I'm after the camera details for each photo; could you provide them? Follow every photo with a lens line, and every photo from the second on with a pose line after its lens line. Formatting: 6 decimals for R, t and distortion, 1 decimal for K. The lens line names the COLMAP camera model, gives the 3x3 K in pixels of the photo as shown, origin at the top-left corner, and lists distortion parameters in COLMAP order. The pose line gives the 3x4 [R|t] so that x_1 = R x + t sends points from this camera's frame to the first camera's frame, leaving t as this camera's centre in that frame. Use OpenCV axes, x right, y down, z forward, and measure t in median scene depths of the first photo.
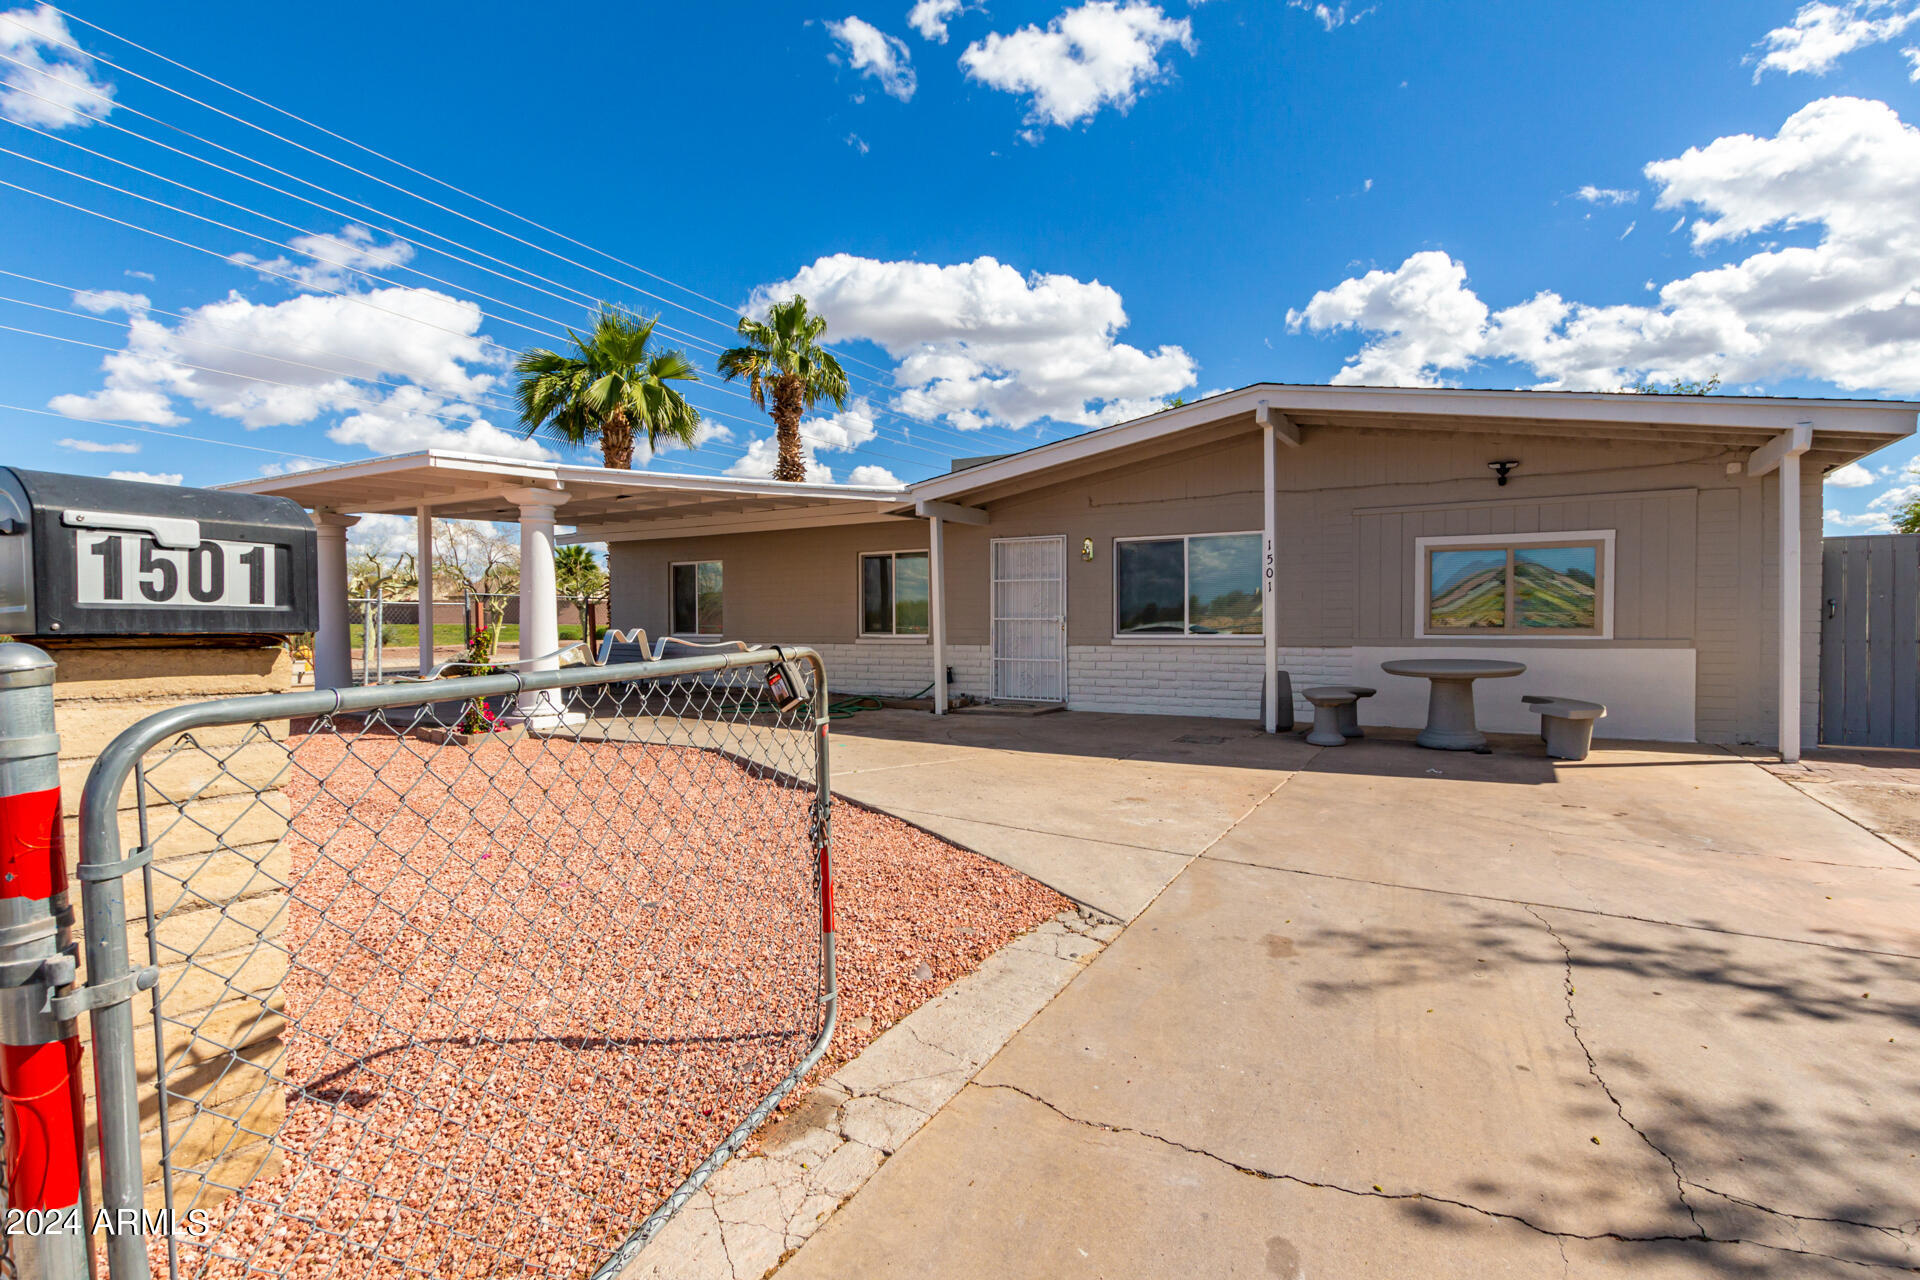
lens RADIAL K [[922.5, 0, 974.6], [0, 922.5, 615.6], [0, 0, 1]] dist [-0.002249, -0.000614]
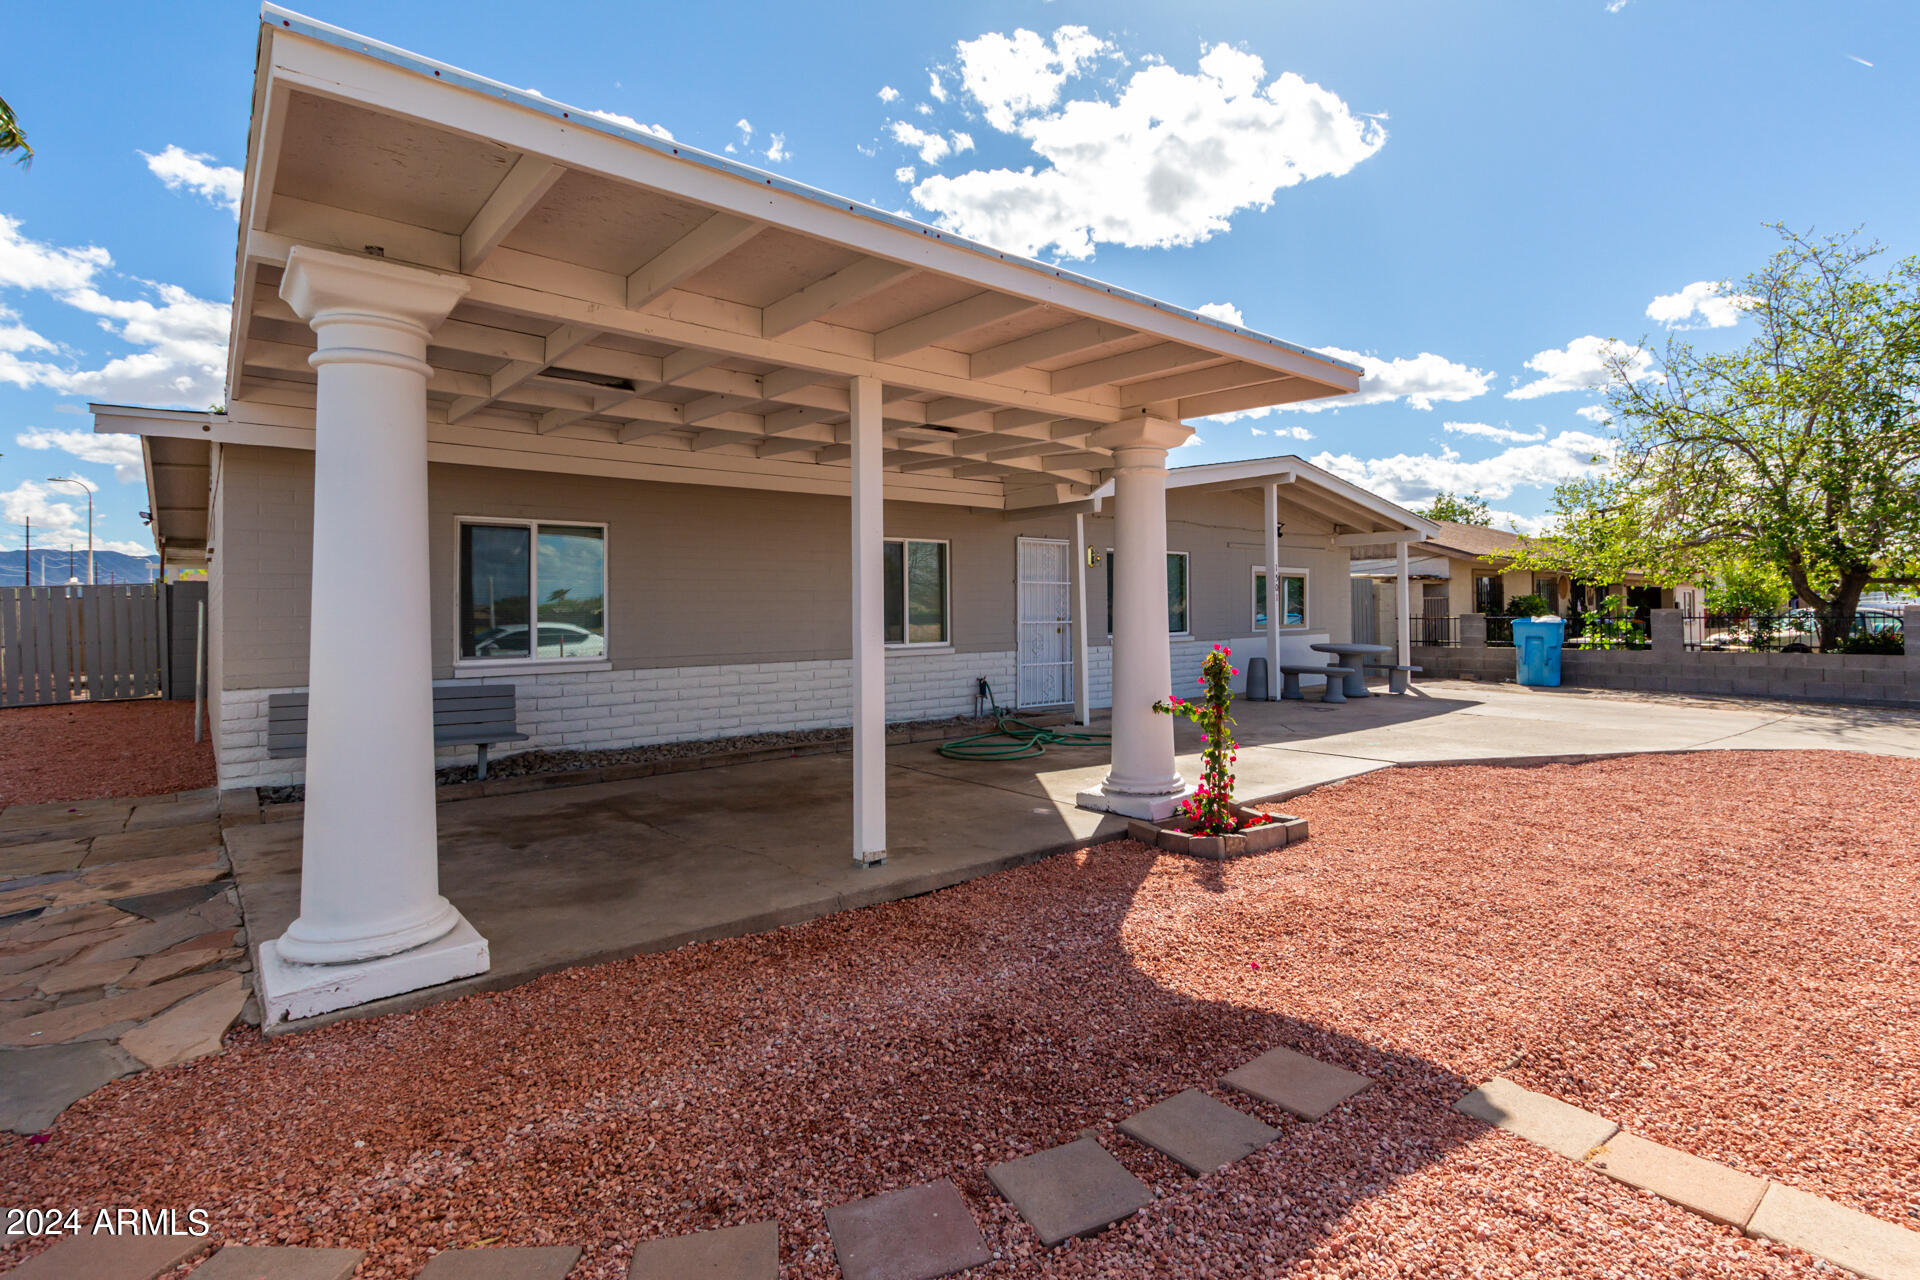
lens RADIAL K [[922.5, 0, 974.6], [0, 922.5, 615.6], [0, 0, 1]] dist [-0.002249, -0.000614]
pose [[0.346036, 0.010293, 0.938165, -1.101383], [0.019867, 0.999635, -0.018296, 0.015911], [-0.938011, 0.024970, 0.345705, 0.902095]]
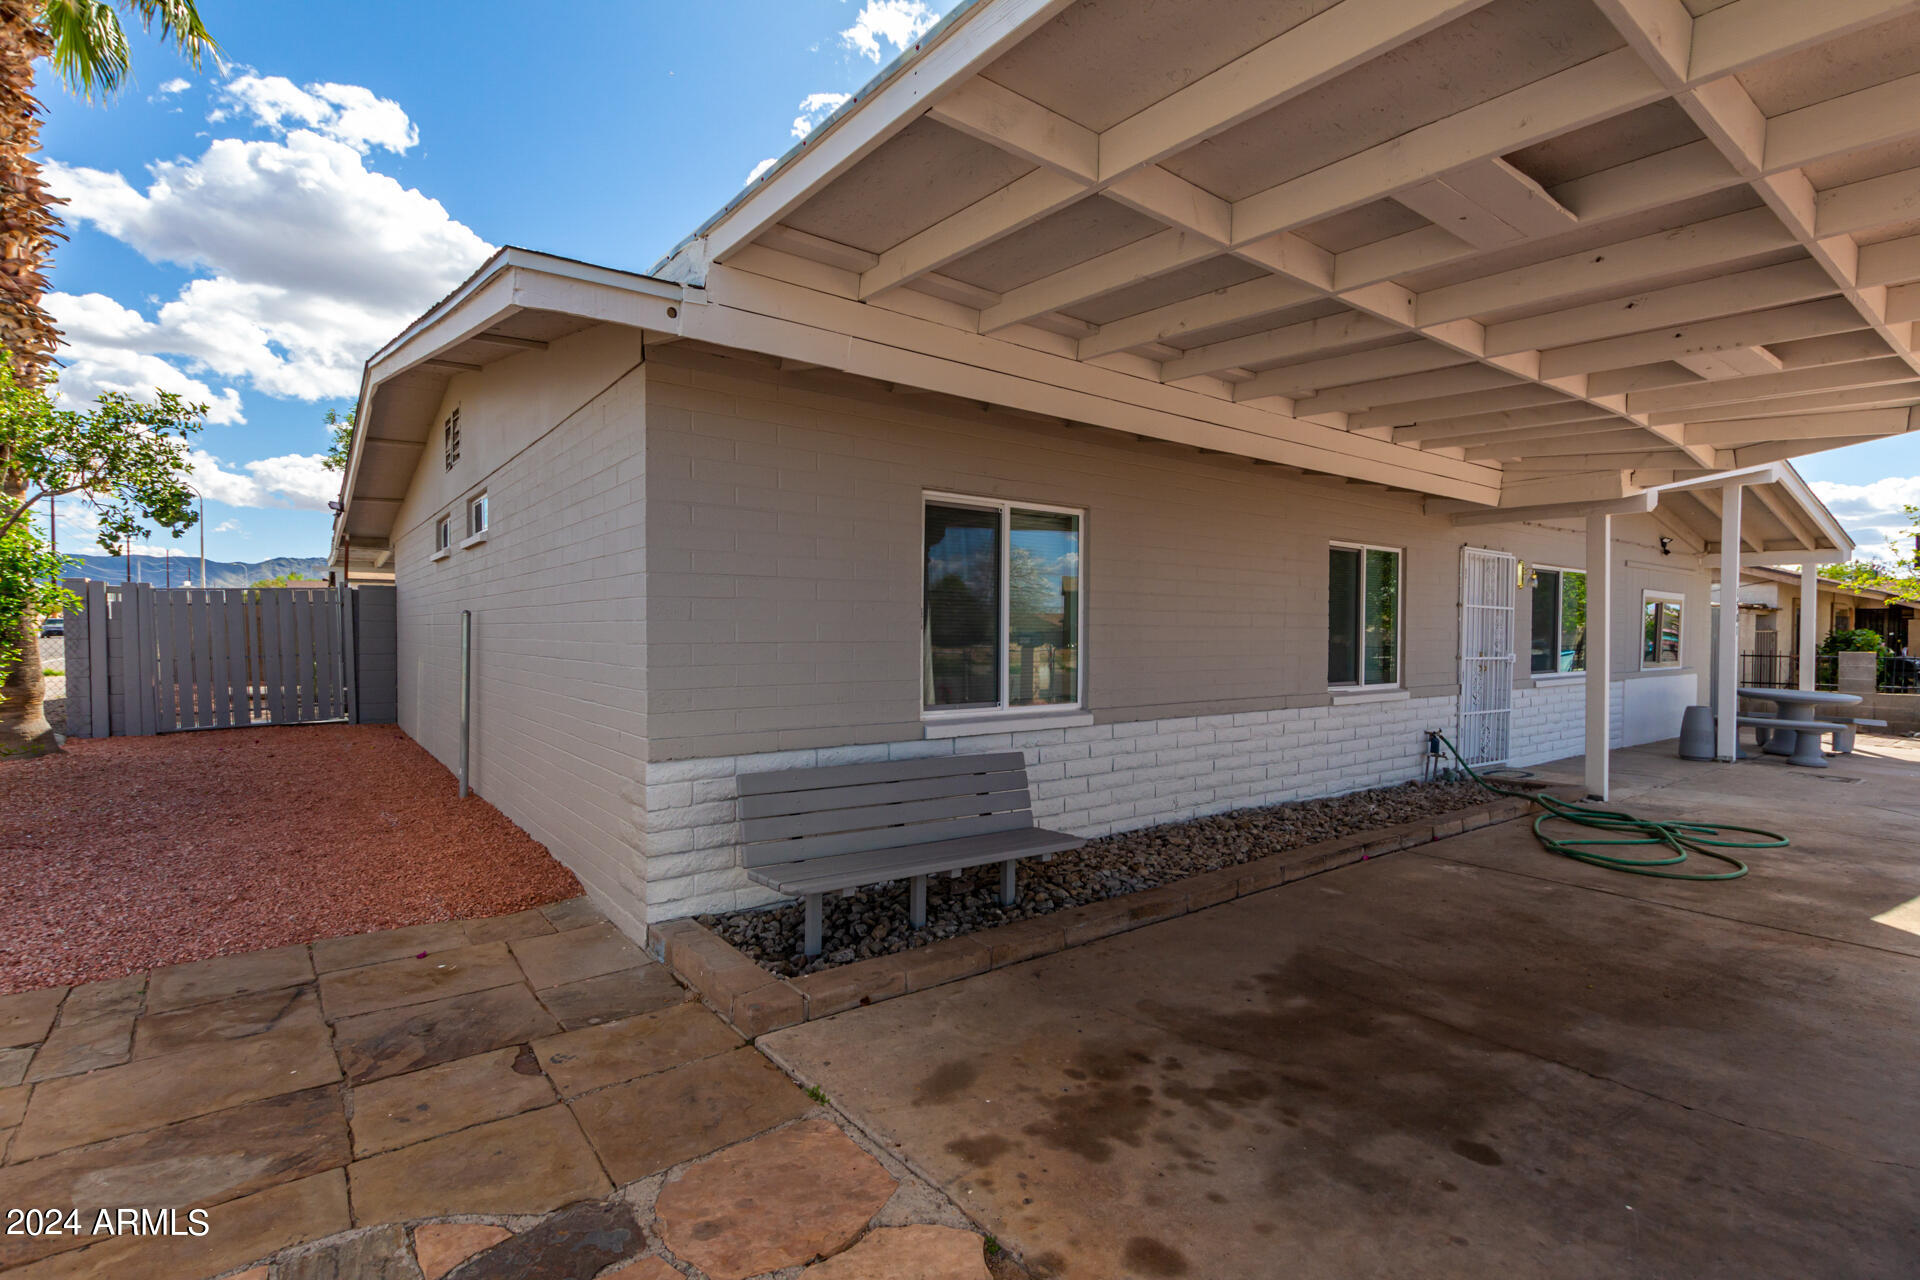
lens RADIAL K [[893.3, 0, 961.8], [0, 893.3, 671.1], [0, 0, 1]] dist [0.000179, 0.000343]
pose [[0.390318, -0.021357, 0.920432, -0.971998], [-0.000567, 0.999725, 0.023437, -0.003341], [-0.920680, -0.009670, 0.390199, 1.367959]]
